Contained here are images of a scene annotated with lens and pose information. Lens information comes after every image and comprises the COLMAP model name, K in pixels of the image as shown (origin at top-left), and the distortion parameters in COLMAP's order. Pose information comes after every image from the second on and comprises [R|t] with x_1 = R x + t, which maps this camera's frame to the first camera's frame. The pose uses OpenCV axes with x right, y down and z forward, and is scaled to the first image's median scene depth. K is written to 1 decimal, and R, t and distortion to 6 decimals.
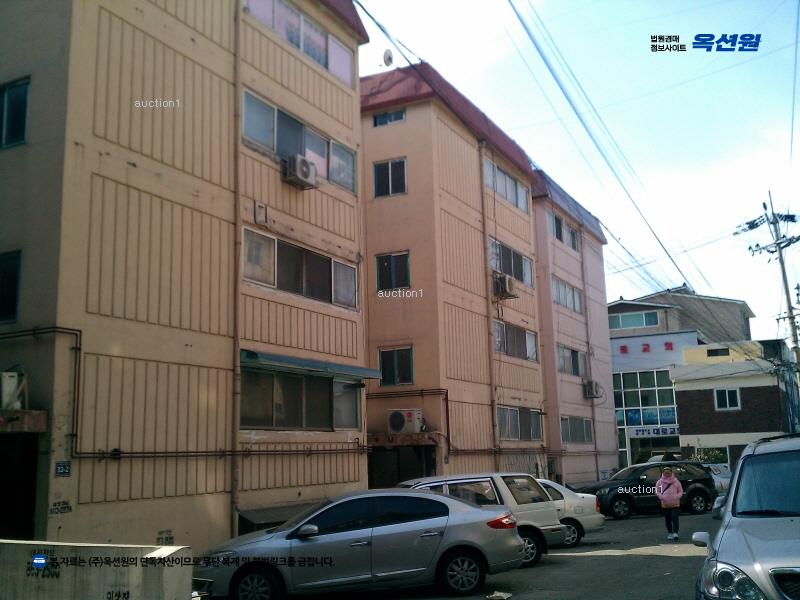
lens RADIAL K [[861.1, 0, 400.0], [0, 861.1, 300.0], [0, 0, 1]] dist [-0.013221, -0.022850]
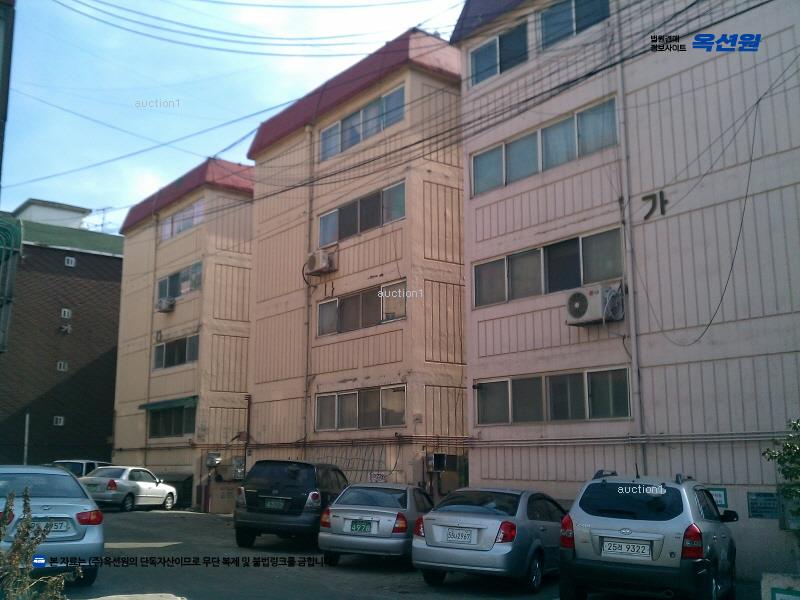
lens RADIAL K [[861.1, 0, 400.0], [0, 861.1, 300.0], [0, 0, 1]] dist [-0.013221, -0.022850]
pose [[-0.434790, -0.141349, -0.889370, 0.328559], [0.174620, 0.955626, -0.237247, 0.093325], [0.883440, -0.258454, -0.390814, 0.525951]]
